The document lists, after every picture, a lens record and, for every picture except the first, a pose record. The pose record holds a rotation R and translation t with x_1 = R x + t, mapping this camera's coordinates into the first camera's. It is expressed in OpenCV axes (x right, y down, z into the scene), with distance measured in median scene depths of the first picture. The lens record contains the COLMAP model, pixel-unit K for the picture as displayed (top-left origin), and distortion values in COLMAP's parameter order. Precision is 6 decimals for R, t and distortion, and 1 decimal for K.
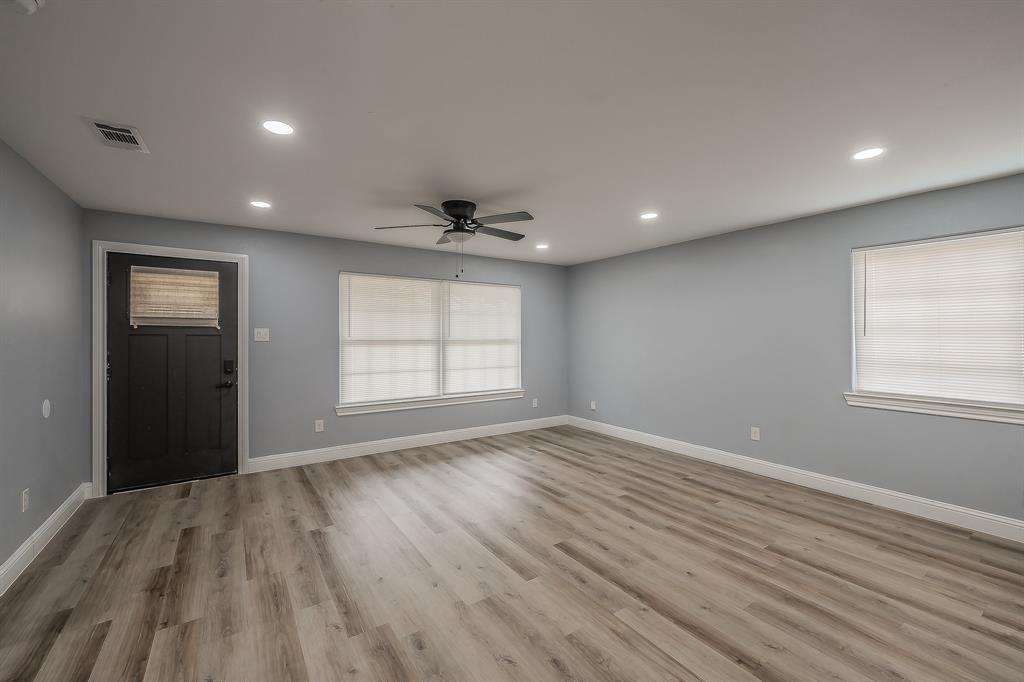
lens RADIAL K [[421.2, 0, 534.5], [0, 421.2, 335.1], [0, 0, 1]] dist [-0.000372, 0.000088]
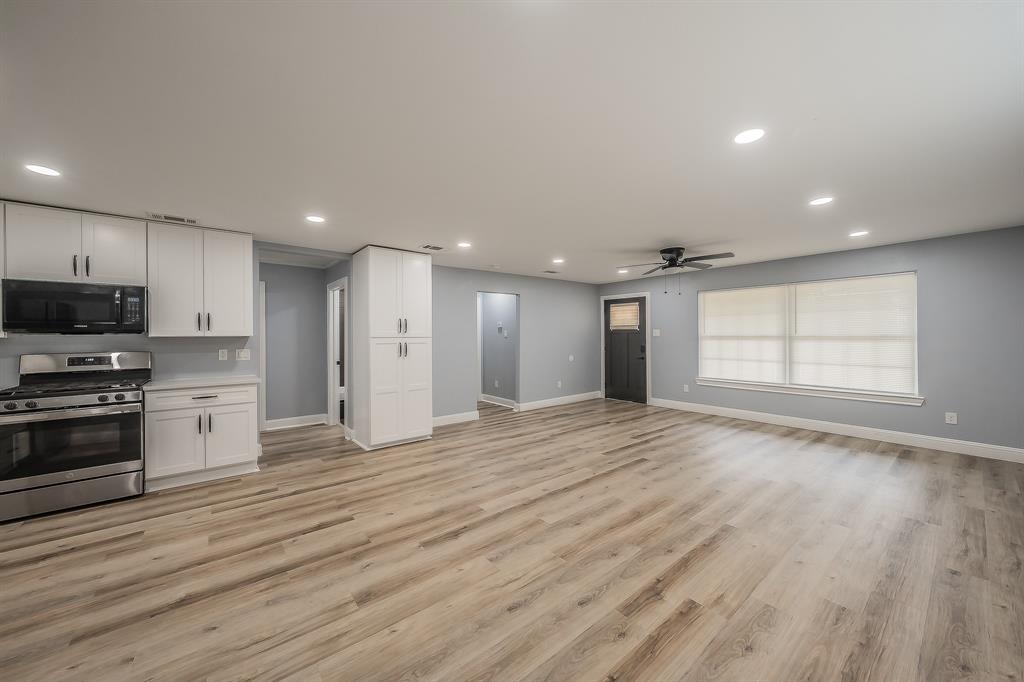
lens RADIAL K [[369.3, 0, 507.1], [0, 369.3, 338.2], [0, 0, 1]] dist [0.000799, -0.000034]
pose [[0.061877, 0.000728, -0.998084, 1.135791], [0.003202, 0.999994, 0.000928, 0.023556], [0.998079, -0.003253, 0.061874, 0.303043]]
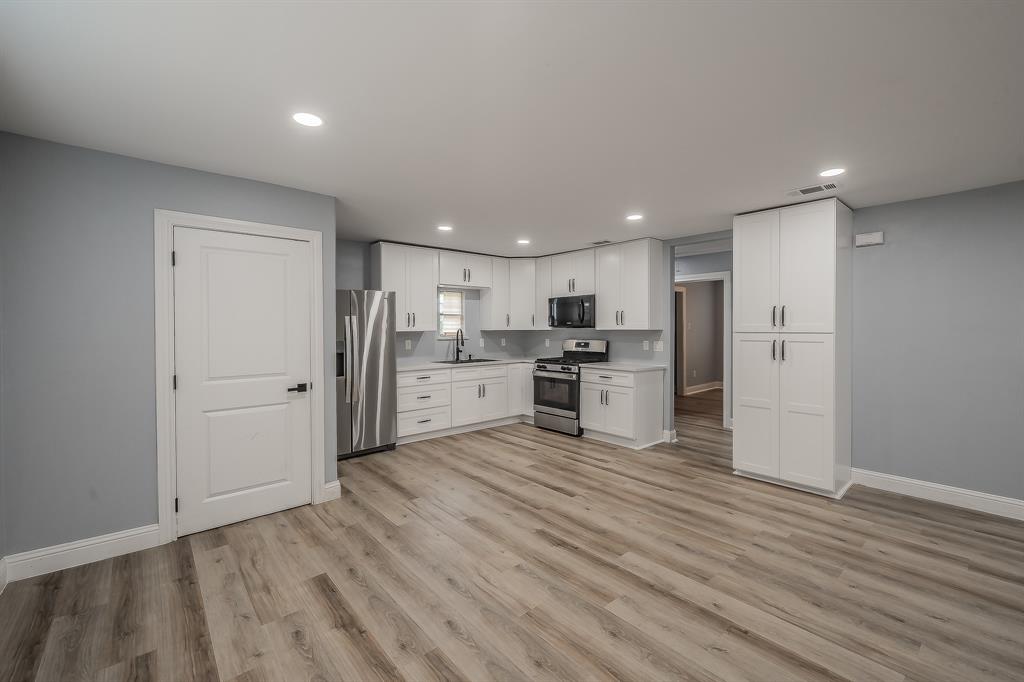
lens RADIAL K [[438.0, 0, 521.4], [0, 438.0, 329.9], [0, 0, 1]] dist [0.002004, 0.000318]
pose [[-0.994595, 0.001847, -0.103817, 0.592870], [0.001199, 0.999979, 0.006297, -0.004452], [0.103827, 0.006138, -0.994576, 1.032863]]
